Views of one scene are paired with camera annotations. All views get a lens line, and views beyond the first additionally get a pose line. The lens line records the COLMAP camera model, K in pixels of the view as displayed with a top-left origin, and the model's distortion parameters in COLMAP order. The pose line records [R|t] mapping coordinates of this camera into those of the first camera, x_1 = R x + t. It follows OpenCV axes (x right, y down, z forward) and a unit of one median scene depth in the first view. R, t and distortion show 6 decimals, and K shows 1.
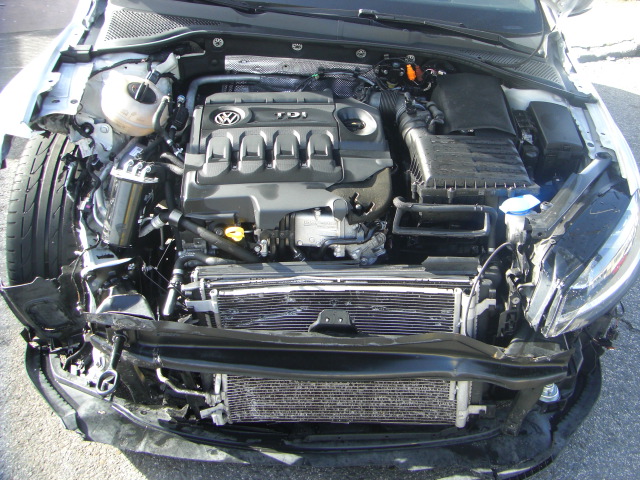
lens RADIAL K [[721.8, 0, 367.1], [0, 721.8, 188.9], [0, 0, 1]] dist [-0.152107, 0.069049]
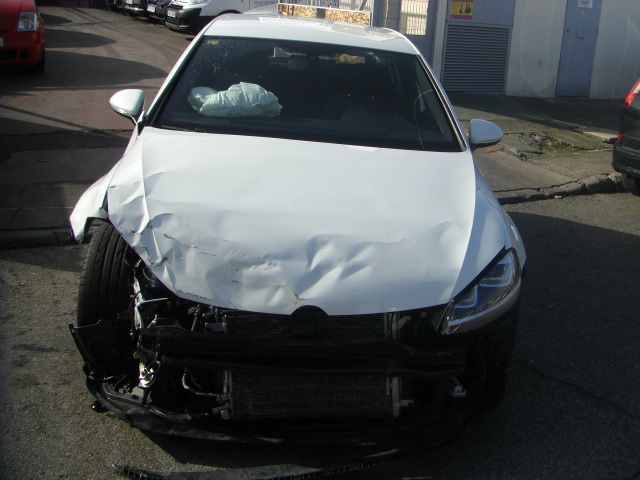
lens RADIAL K [[721.8, 0, 367.1], [0, 721.8, 188.9], [0, 0, 1]] dist [-0.152107, 0.069049]
pose [[0.999554, -0.029441, 0.004983, 0.081148], [0.029789, 0.971704, -0.234316, 0.228202], [0.002056, 0.234360, 0.972148, -0.490980]]
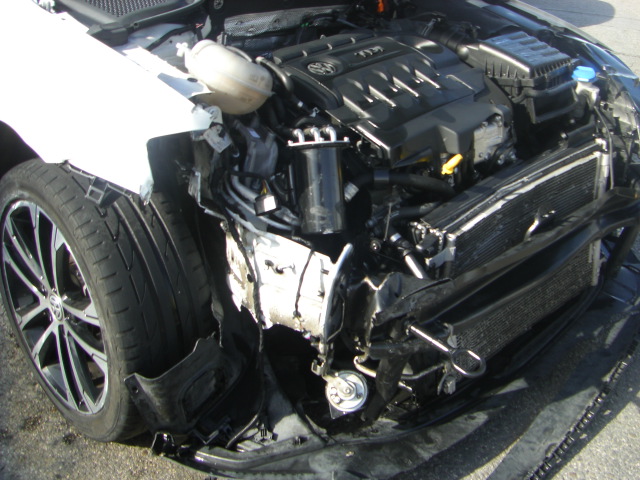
lens RADIAL K [[721.8, 0, 367.1], [0, 721.8, 188.9], [0, 0, 1]] dist [-0.152107, 0.069049]
pose [[0.727855, -0.320986, 0.605966, -0.756967], [0.334268, 0.937660, 0.095182, -0.028644], [-0.598742, 0.133276, 0.789776, 0.323538]]
